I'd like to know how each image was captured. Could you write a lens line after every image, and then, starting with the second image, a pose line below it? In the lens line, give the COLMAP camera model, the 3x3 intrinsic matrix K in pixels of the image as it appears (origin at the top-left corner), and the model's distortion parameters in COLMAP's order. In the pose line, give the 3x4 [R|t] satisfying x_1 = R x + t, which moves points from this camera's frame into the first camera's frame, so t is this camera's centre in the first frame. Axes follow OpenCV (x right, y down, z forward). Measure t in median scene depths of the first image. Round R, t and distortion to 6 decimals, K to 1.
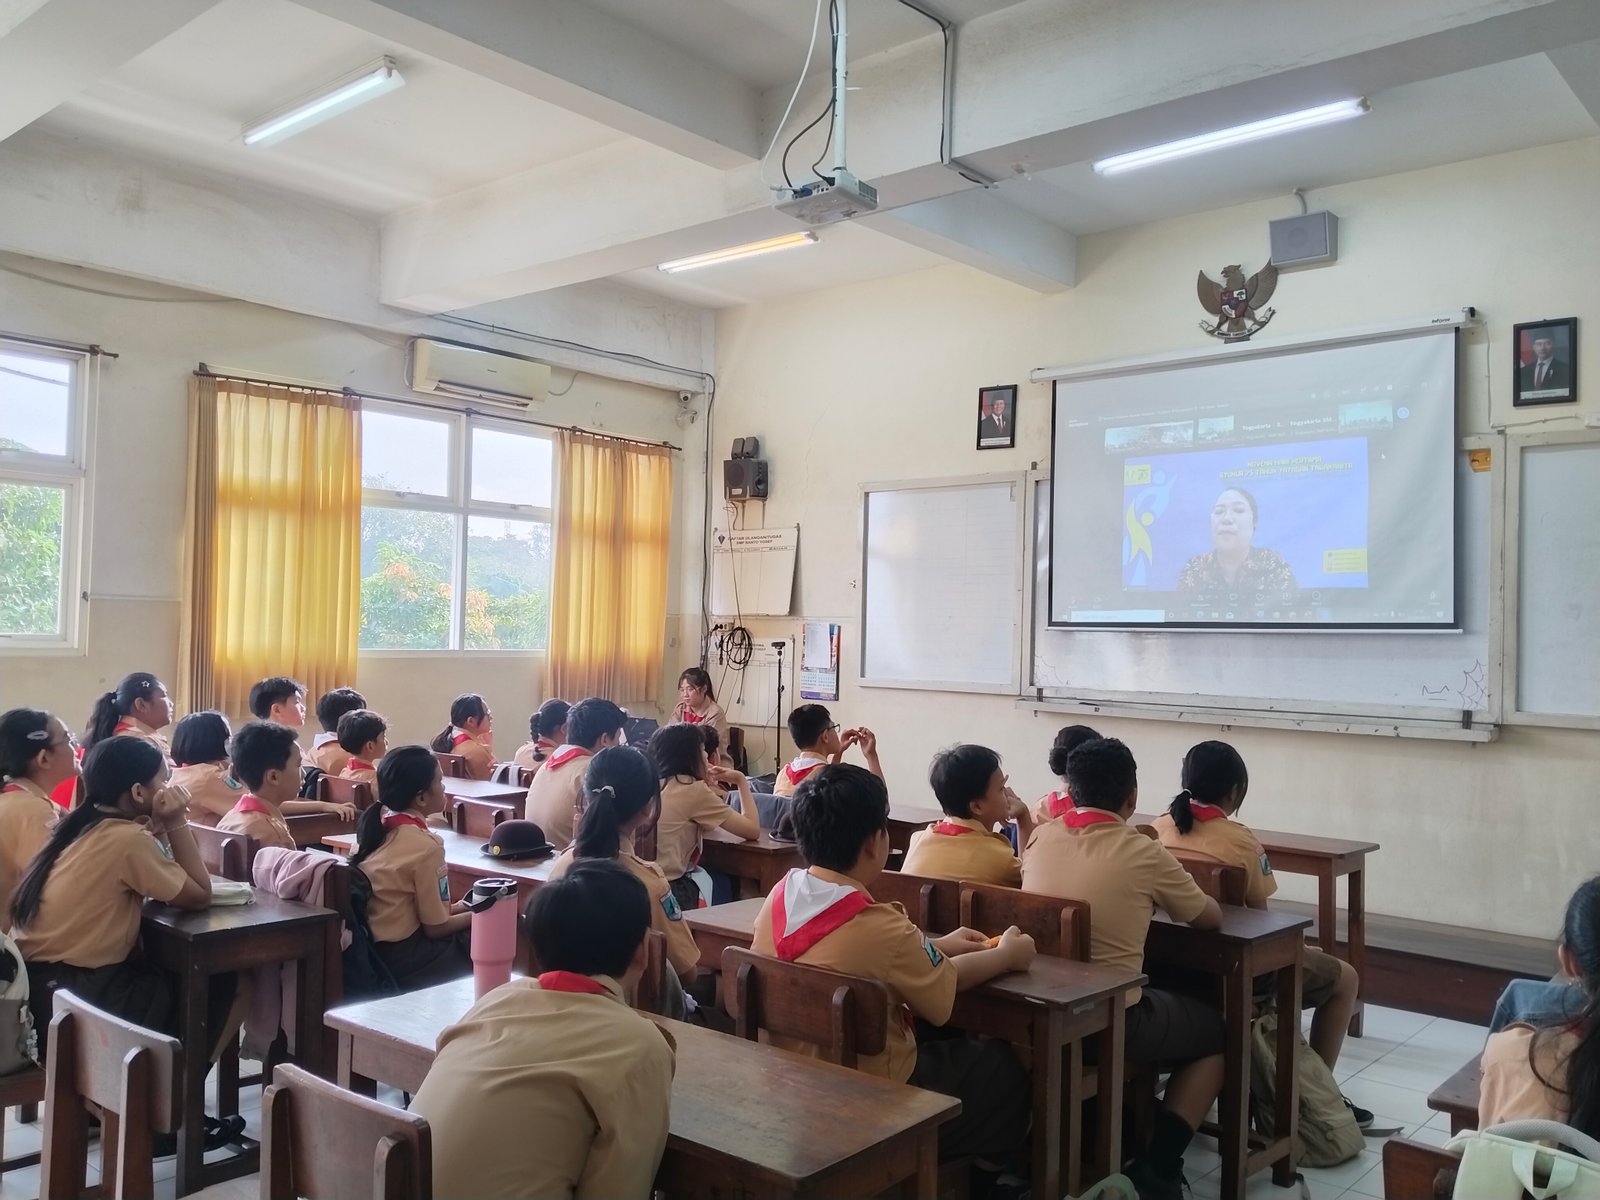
lens RADIAL K [[1384.3, 0, 800.0], [0, 1384.3, 600.0], [0, 0, 1]] dist [0.152968, -0.266538]
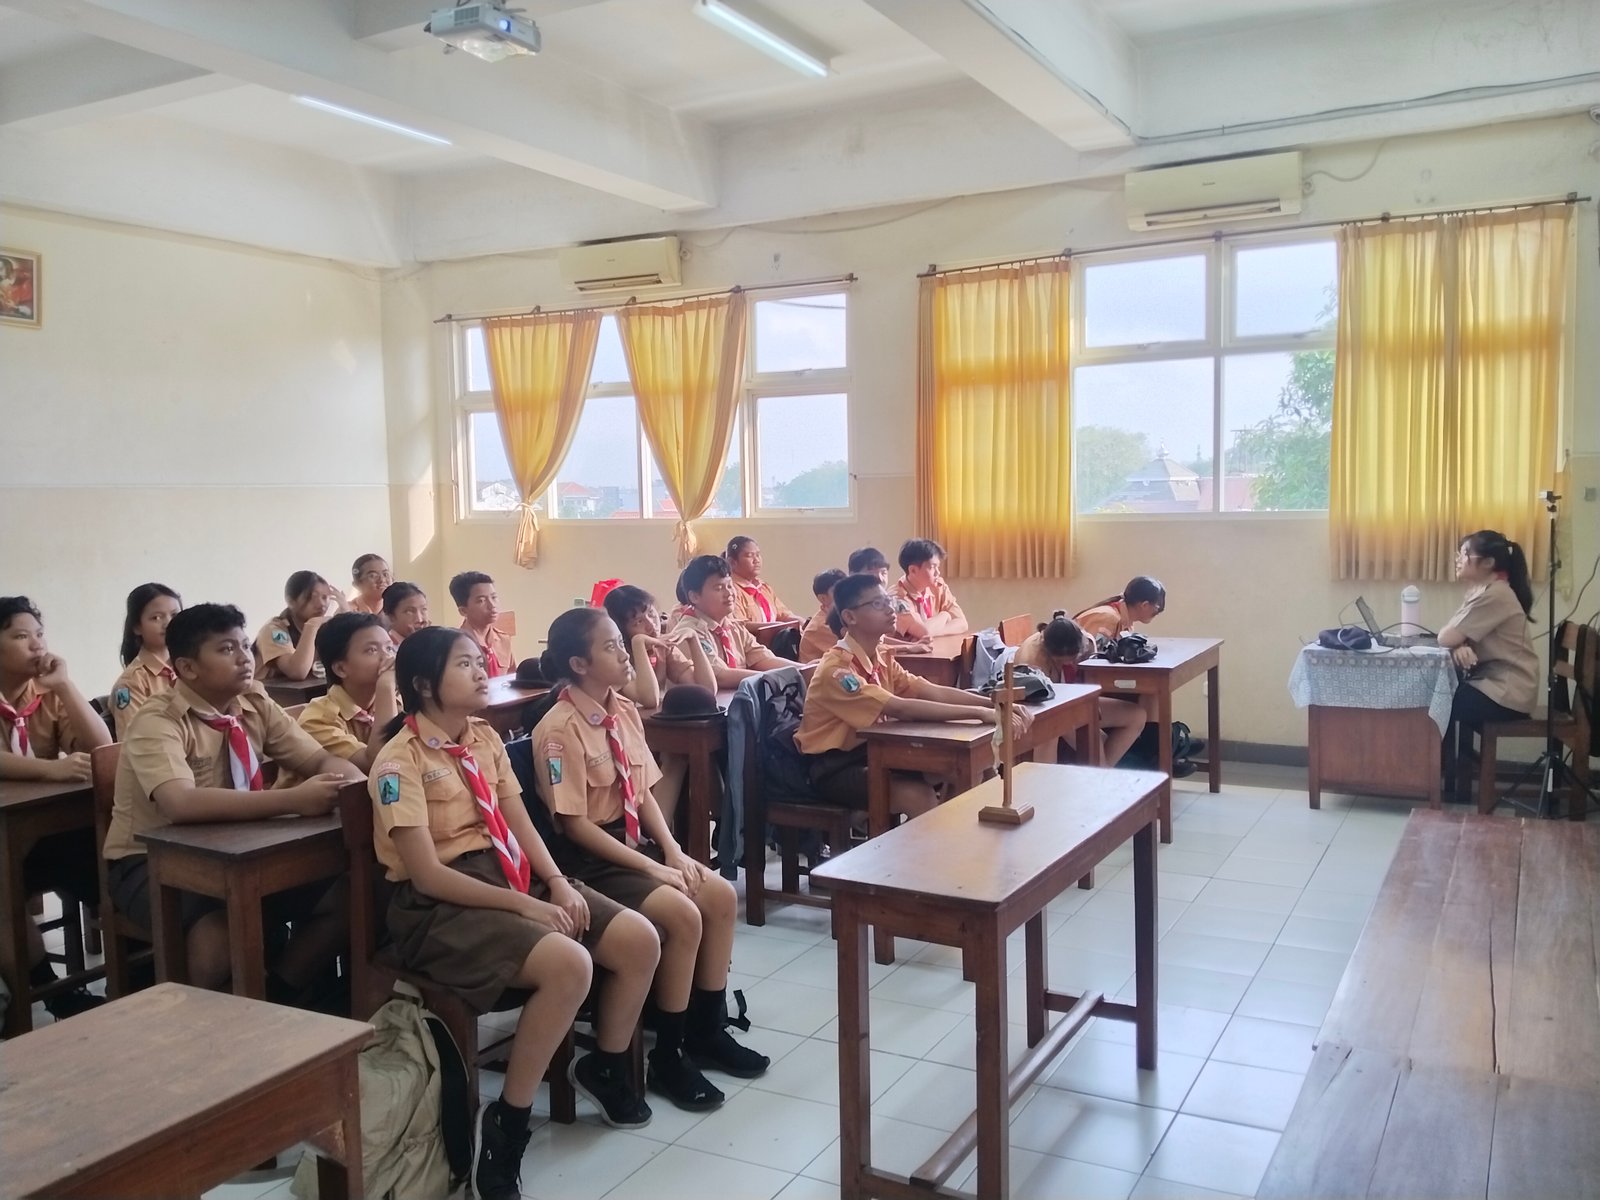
lens RADIAL K [[1384.3, 0, 800.0], [0, 1384.3, 600.0], [0, 0, 1]] dist [0.152968, -0.266538]
pose [[0.213135, 0.040083, -0.976200, 0.592495], [0.044998, 0.997695, 0.050790, 0.035870], [0.975986, -0.054752, 0.210840, 0.573491]]
